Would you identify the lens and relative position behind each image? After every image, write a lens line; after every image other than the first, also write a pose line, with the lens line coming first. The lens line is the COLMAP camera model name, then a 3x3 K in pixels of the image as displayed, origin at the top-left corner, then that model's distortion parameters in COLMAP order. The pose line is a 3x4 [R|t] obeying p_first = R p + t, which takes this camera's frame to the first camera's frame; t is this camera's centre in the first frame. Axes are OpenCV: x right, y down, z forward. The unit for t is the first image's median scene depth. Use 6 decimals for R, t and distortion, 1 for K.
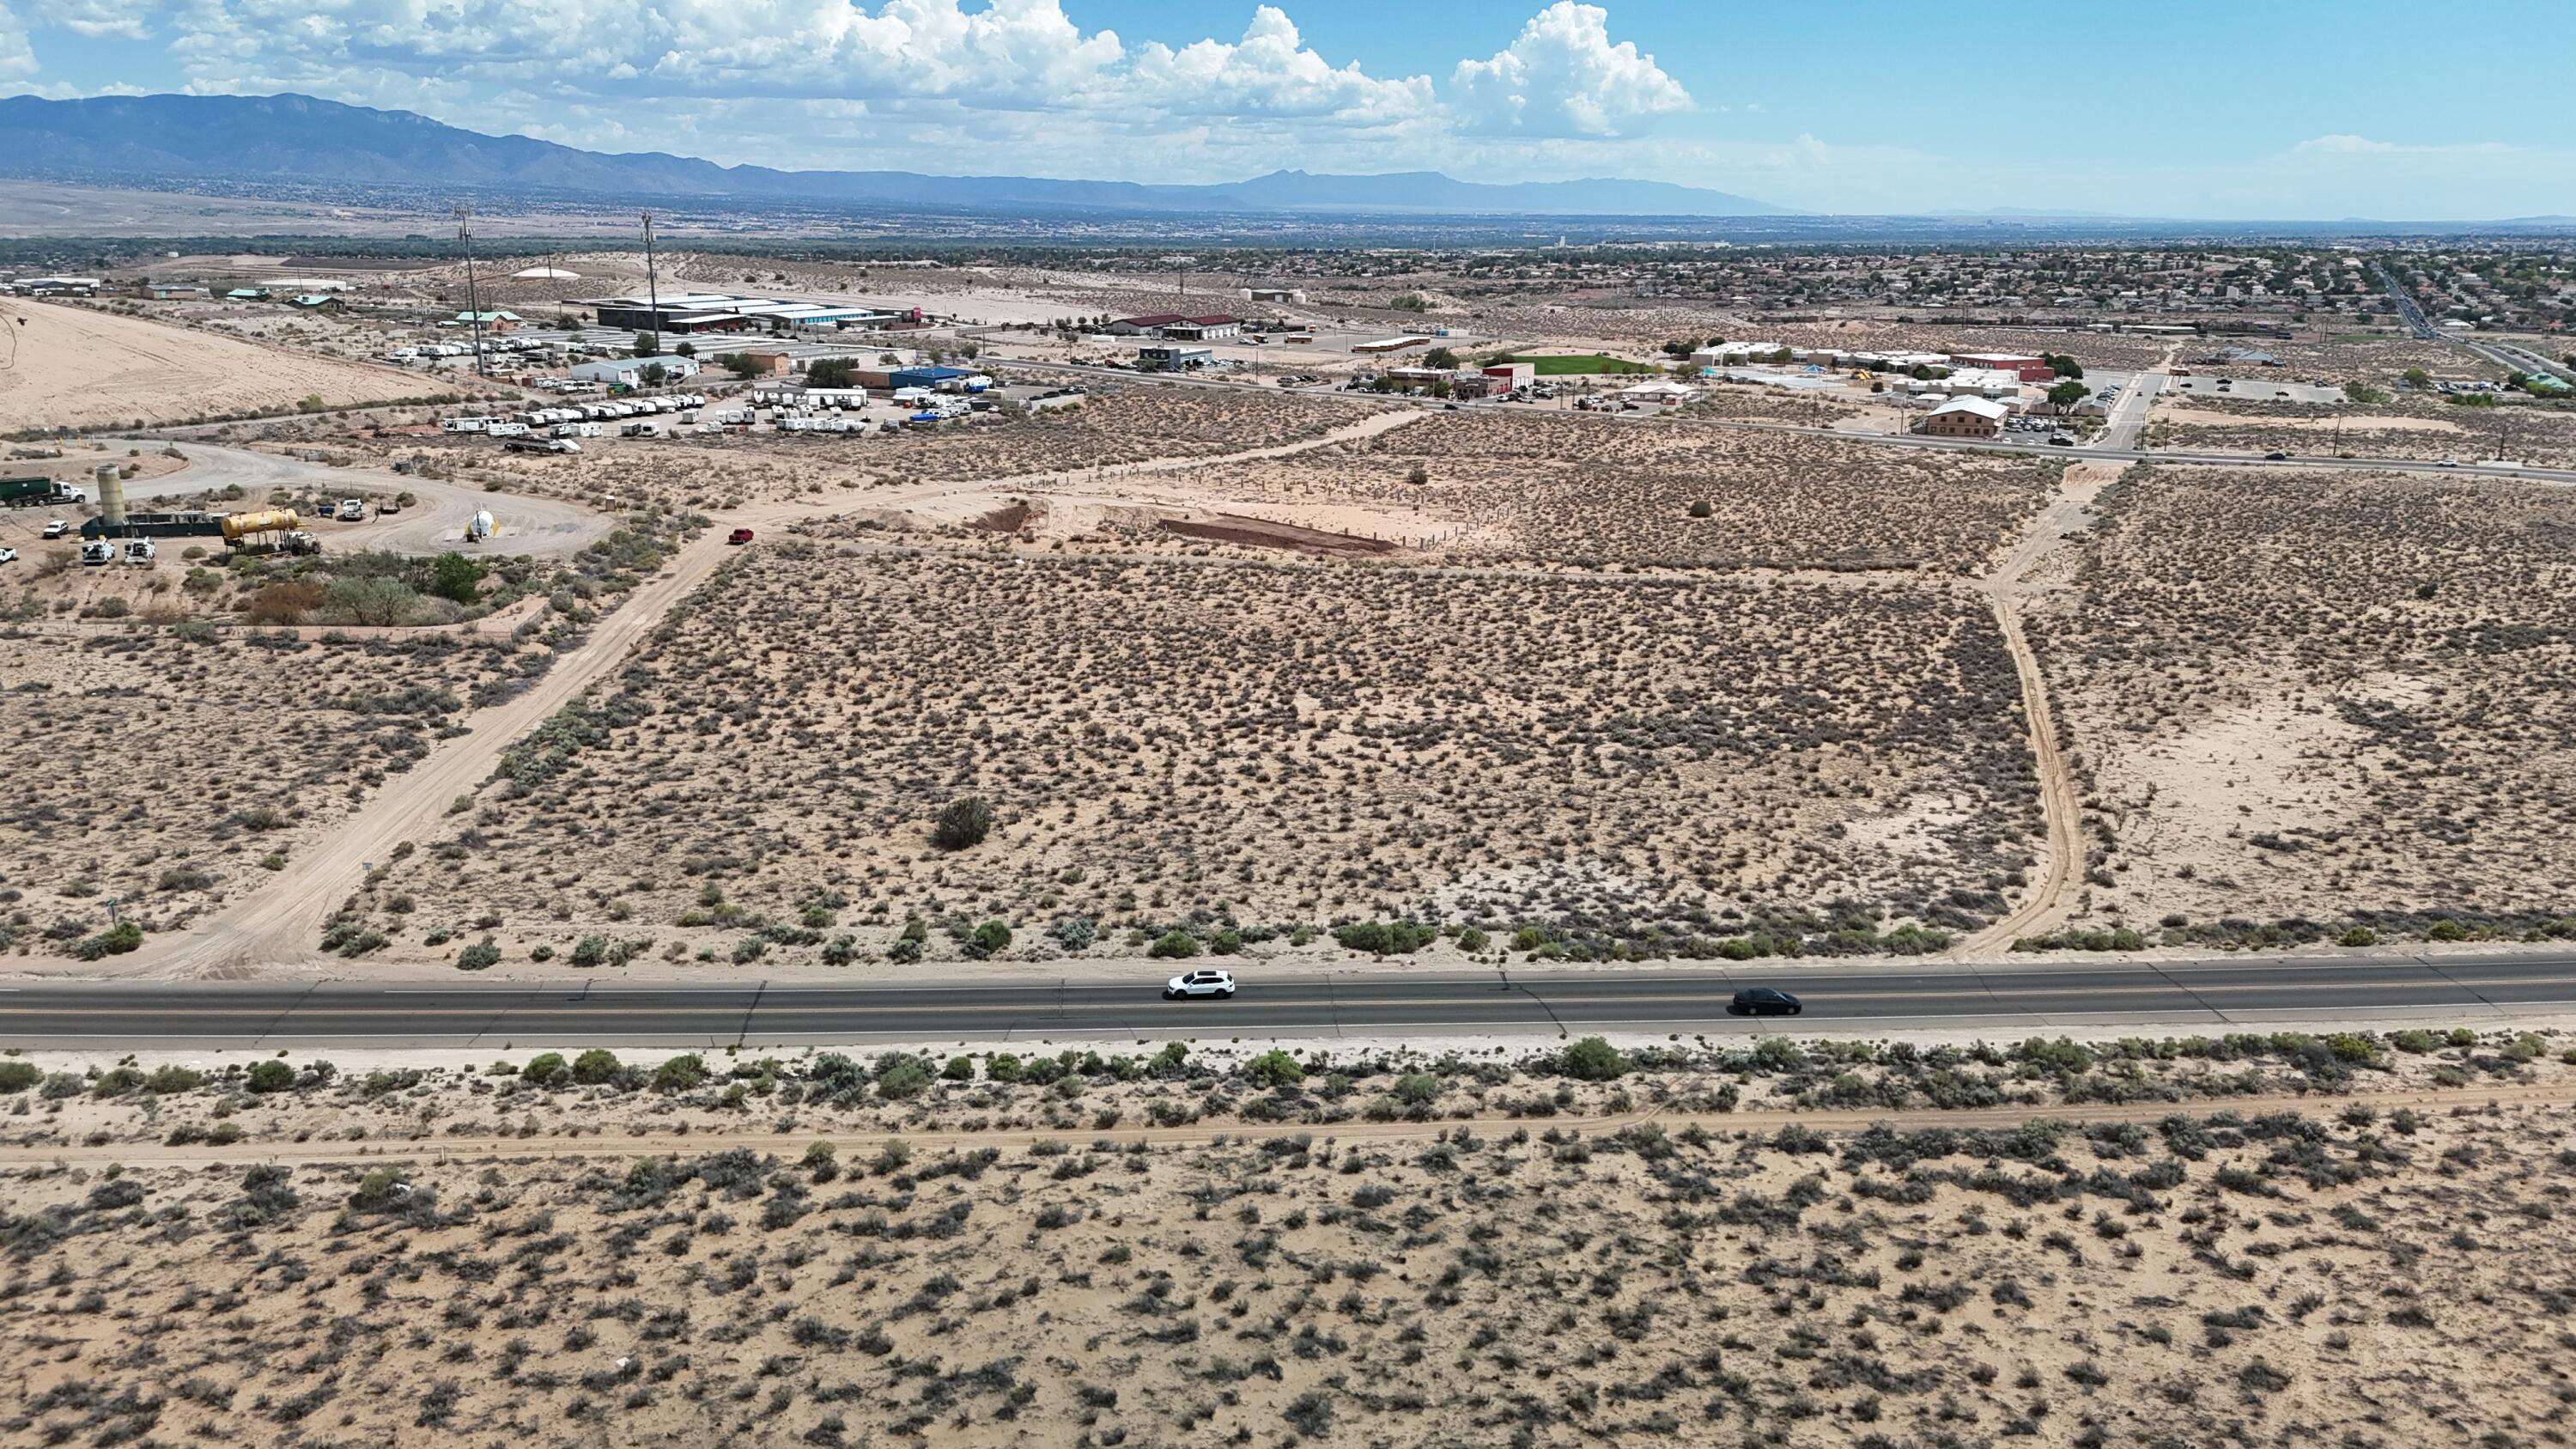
lens RADIAL K [[1891.0, 0, 1290.9], [0, 1891.0, 746.8], [0, 0, 1]] dist [0.069722, -0.063223]
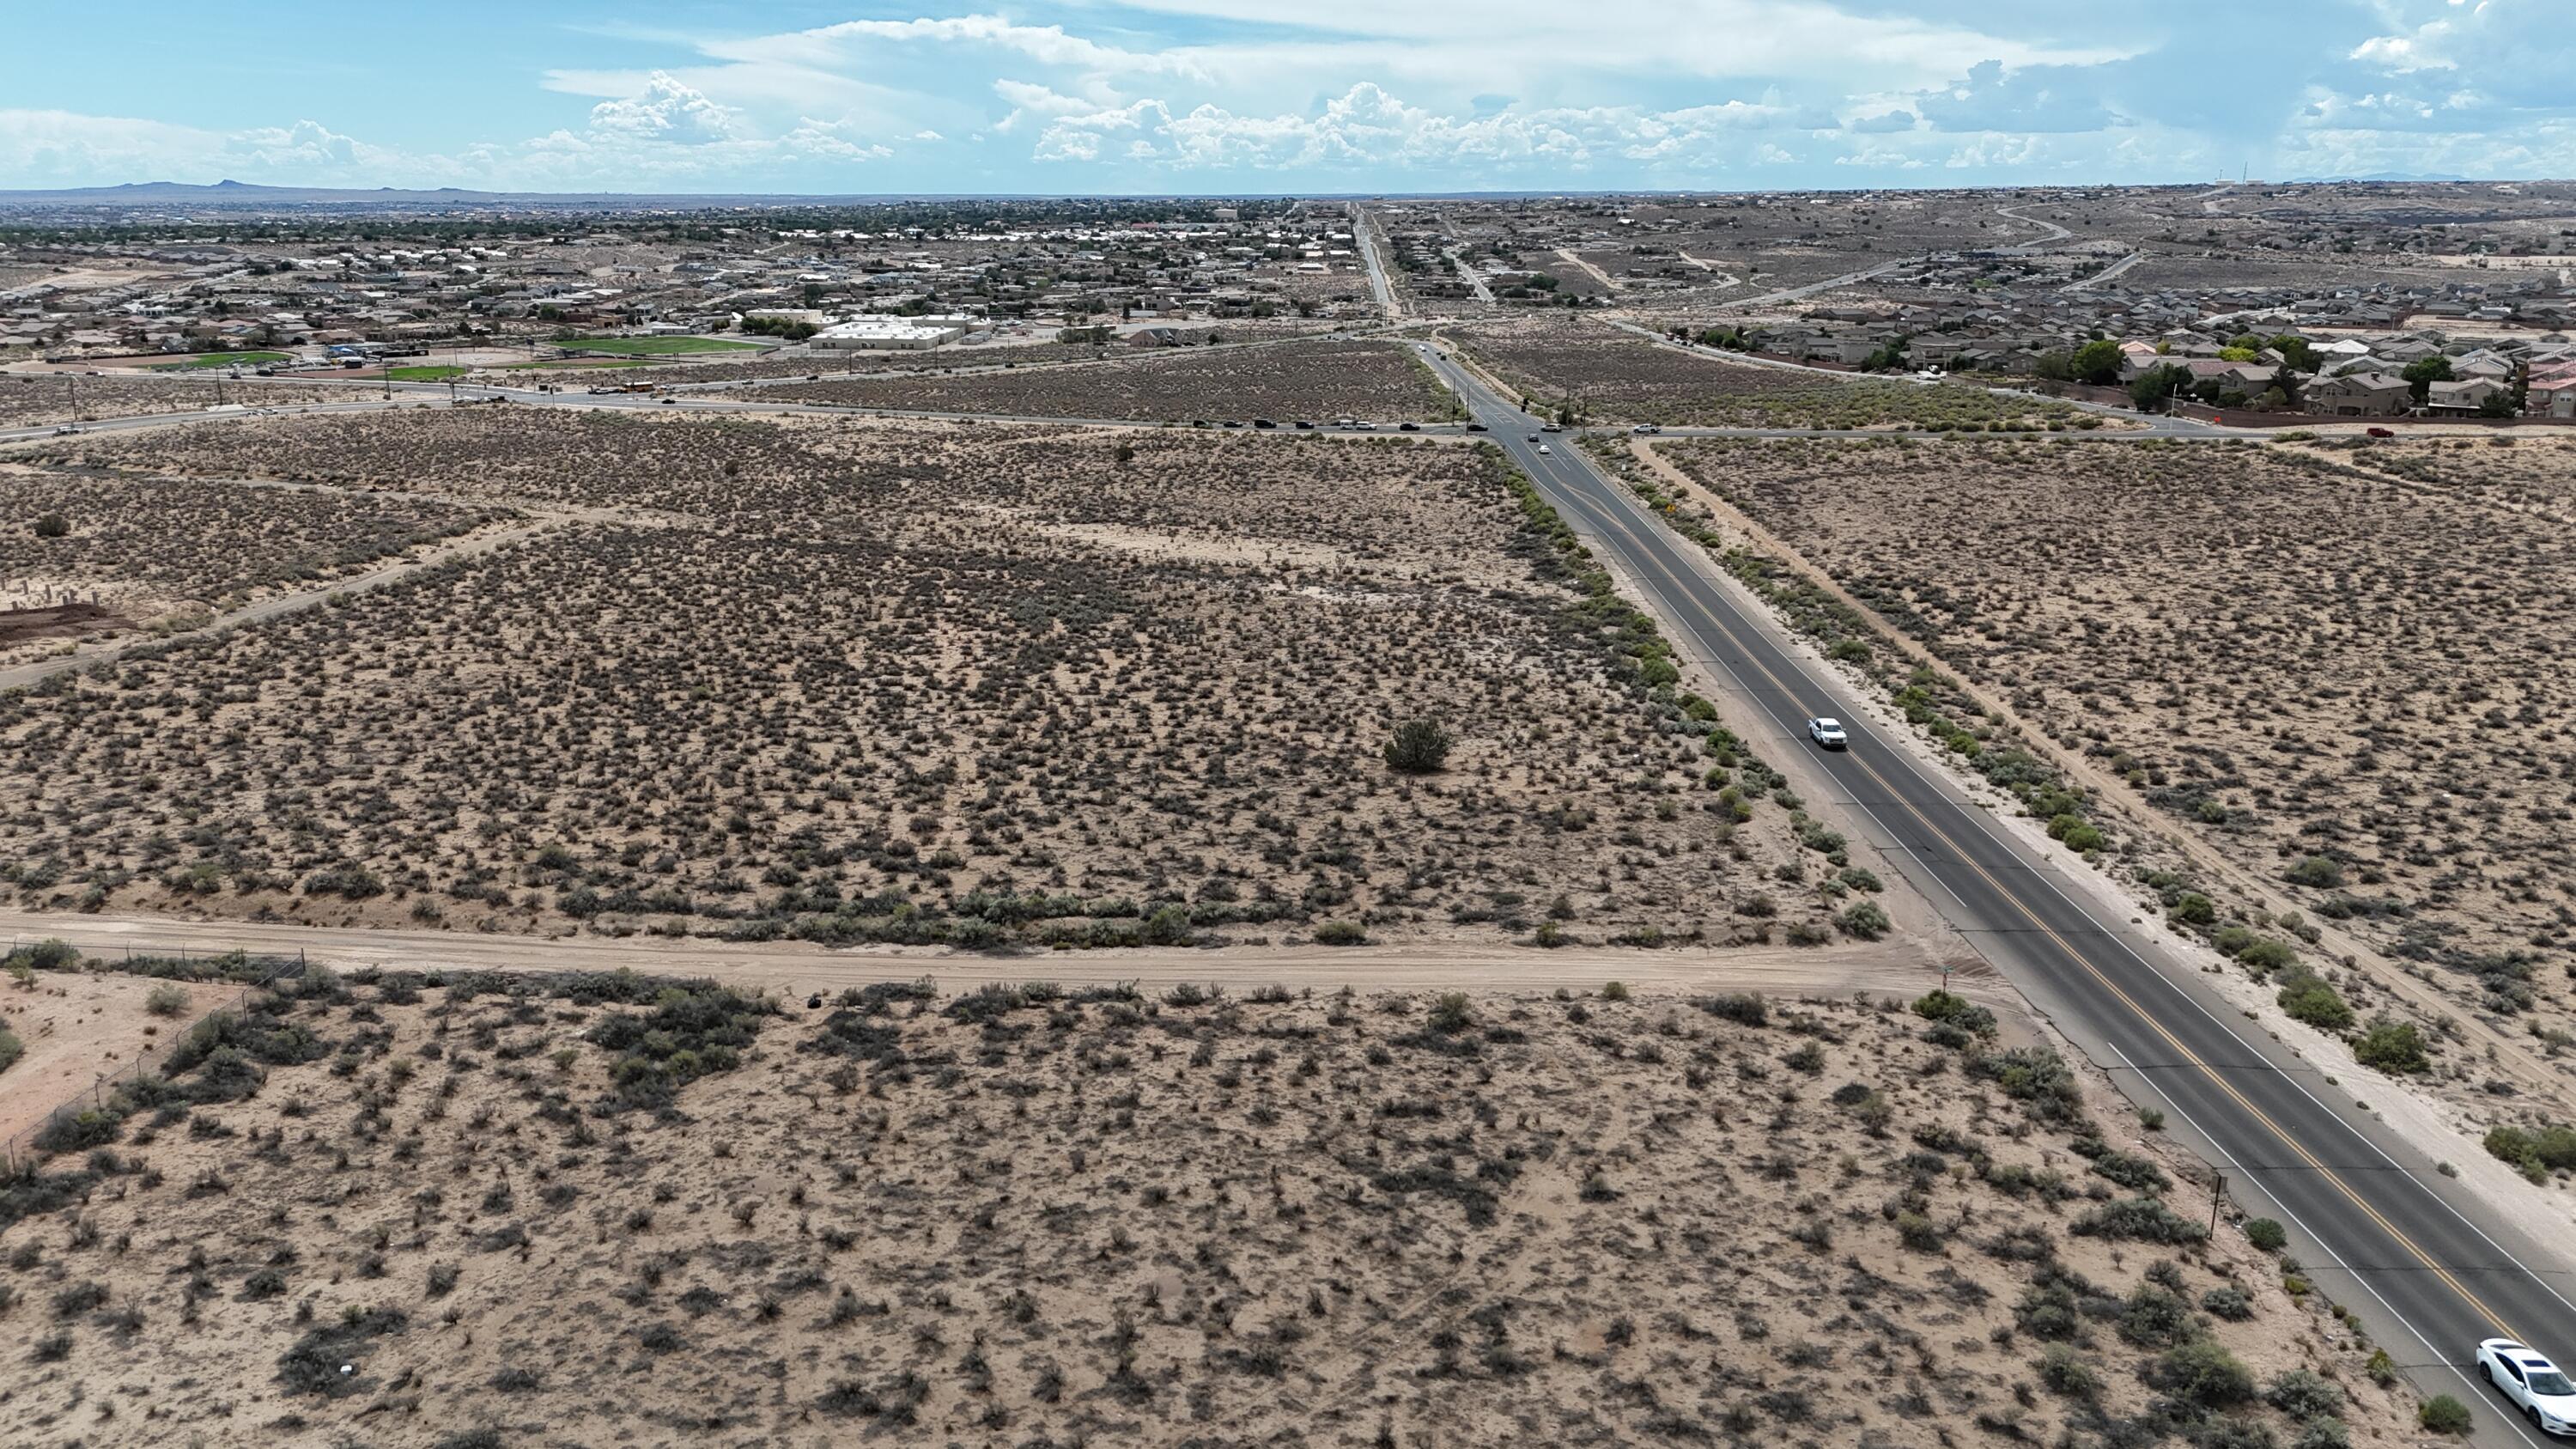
lens RADIAL K [[1891.0, 0, 1298.0], [0, 1891.0, 759.6], [0, 0, 1]] dist [0.069722, -0.063223]
pose [[0.101801, -0.282363, 0.953891, -0.722750], [0.268427, 0.931103, 0.246970, -0.136786], [-0.957906, 0.230909, 0.170581, 0.592164]]
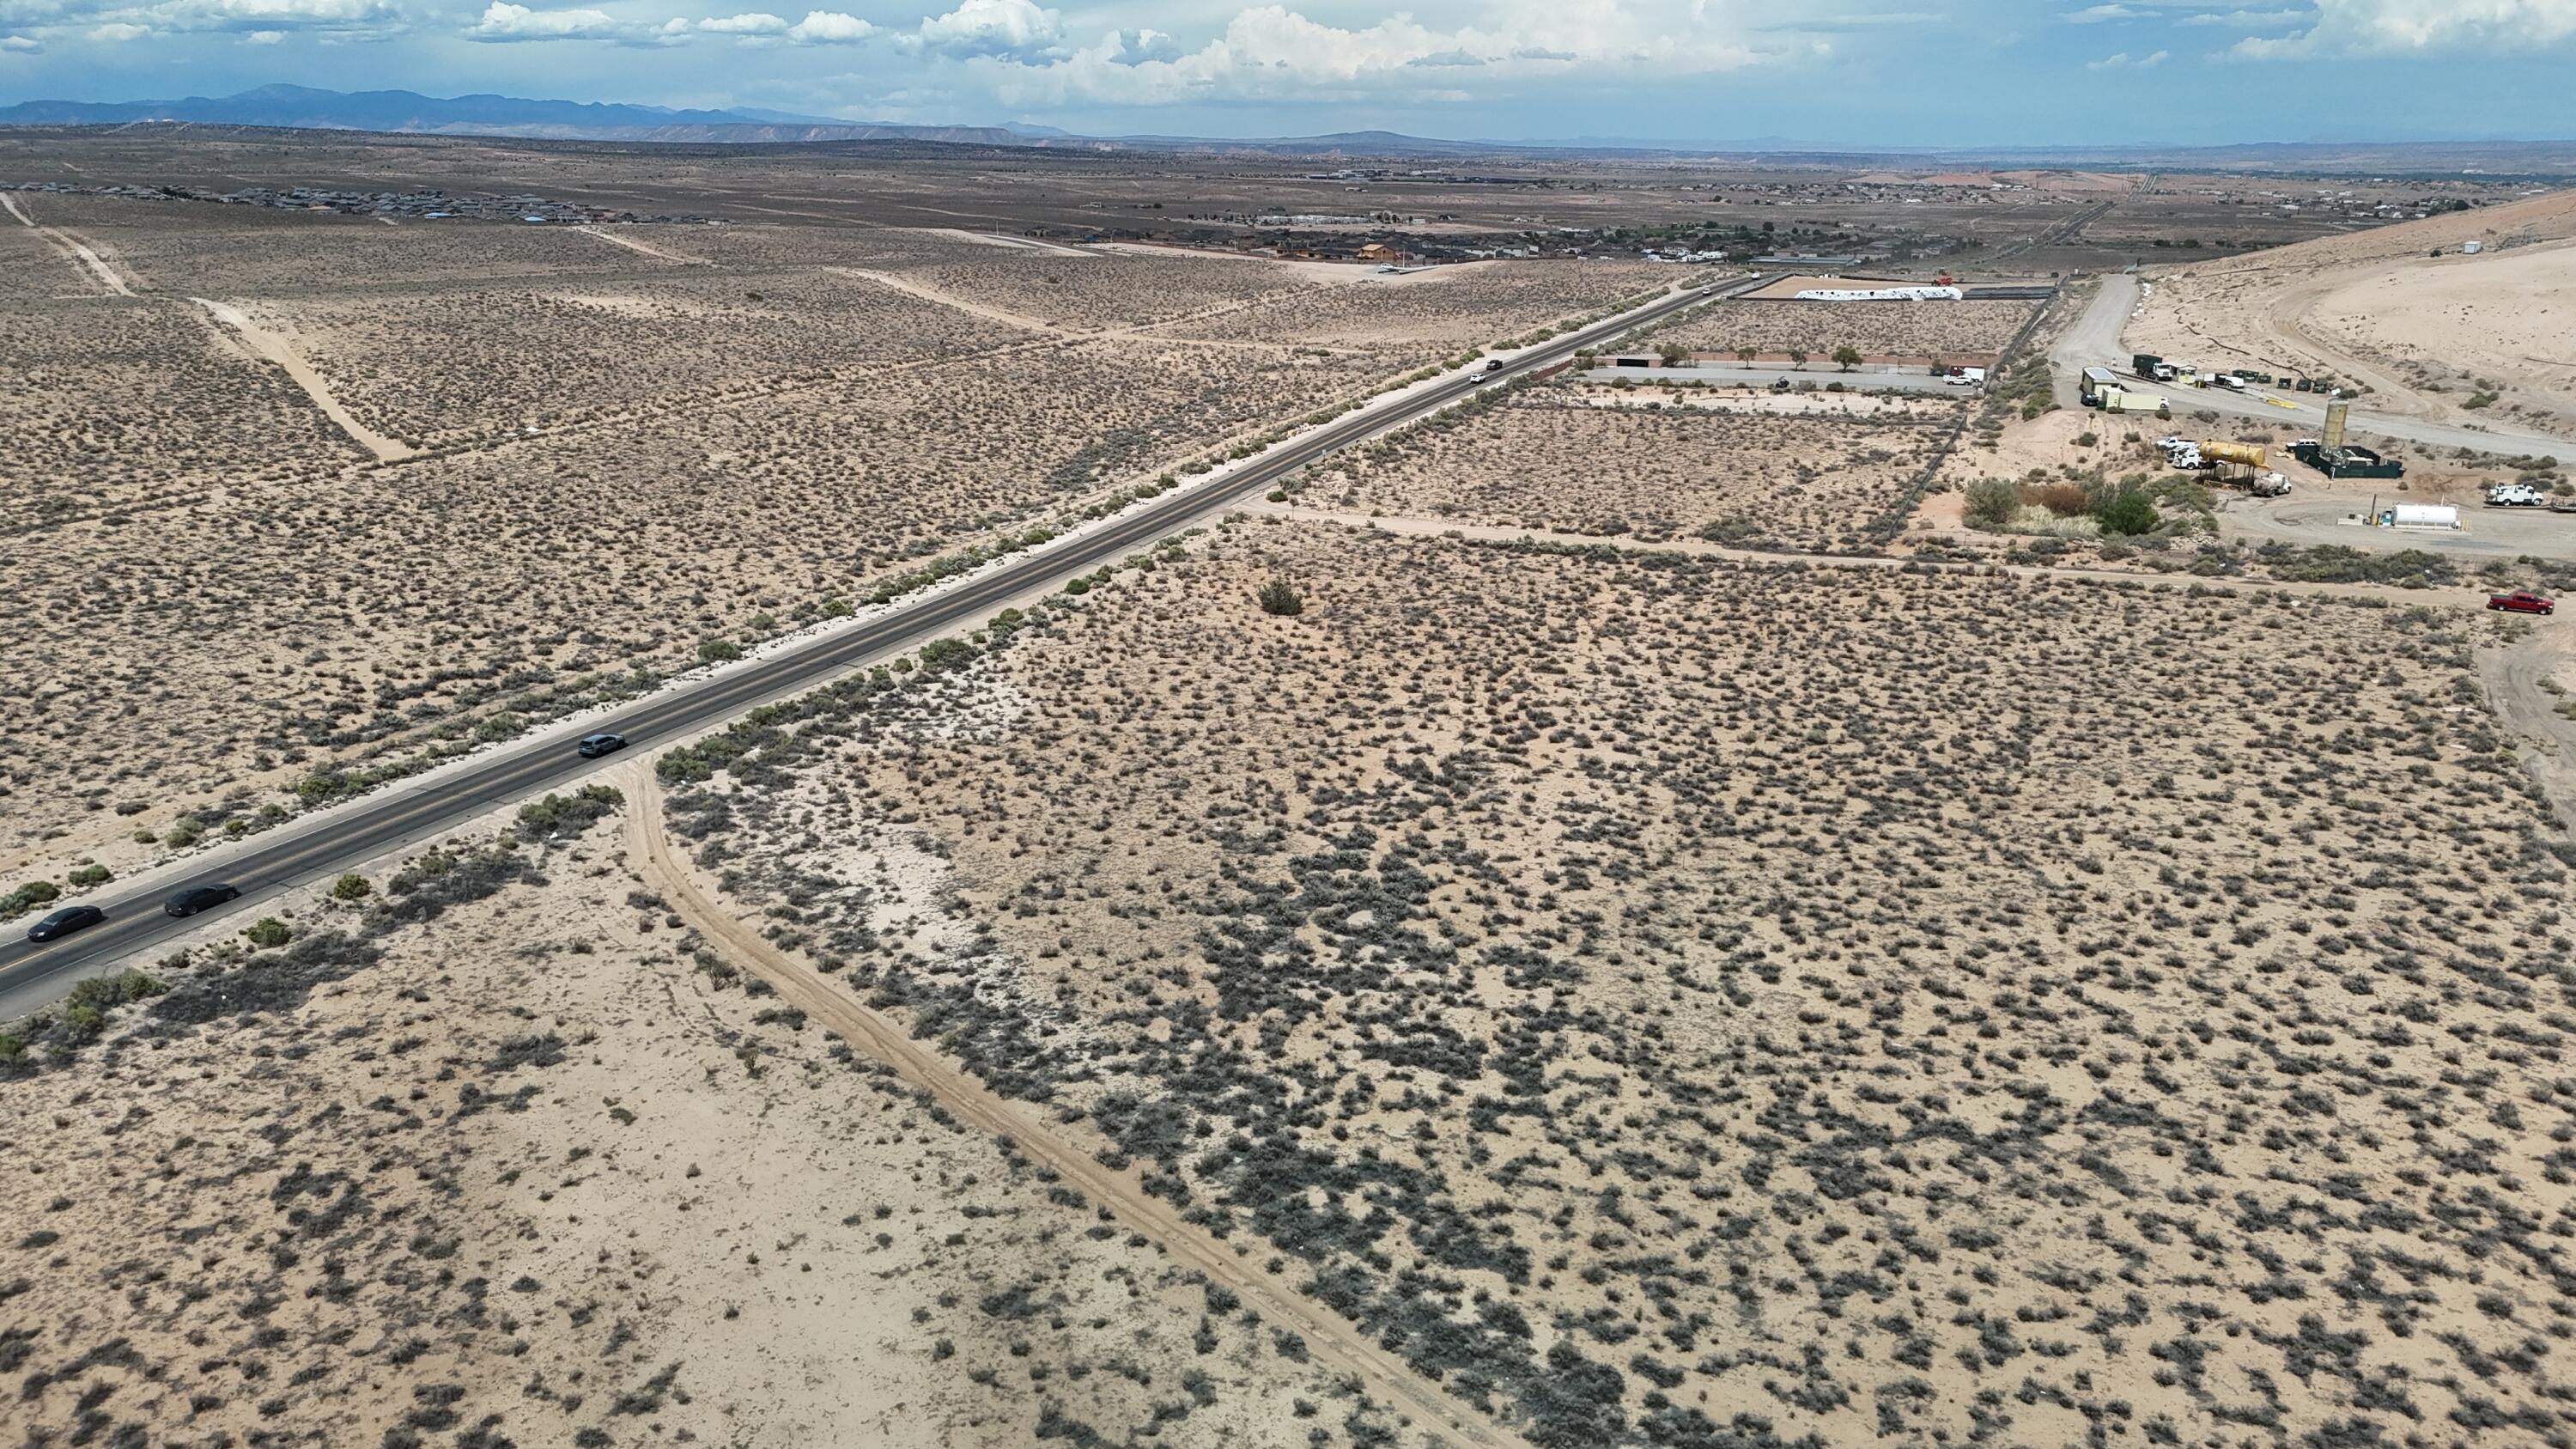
lens RADIAL K [[1891.0, 0, 1294.5], [0, 1891.0, 730.3], [0, 0, 1]] dist [0.069722, -0.063223]
pose [[-0.487680, 0.250352, -0.836357, 0.666295], [-0.246125, 0.879715, 0.406846, -0.292088], [0.837610, 0.404259, -0.367401, 1.029980]]
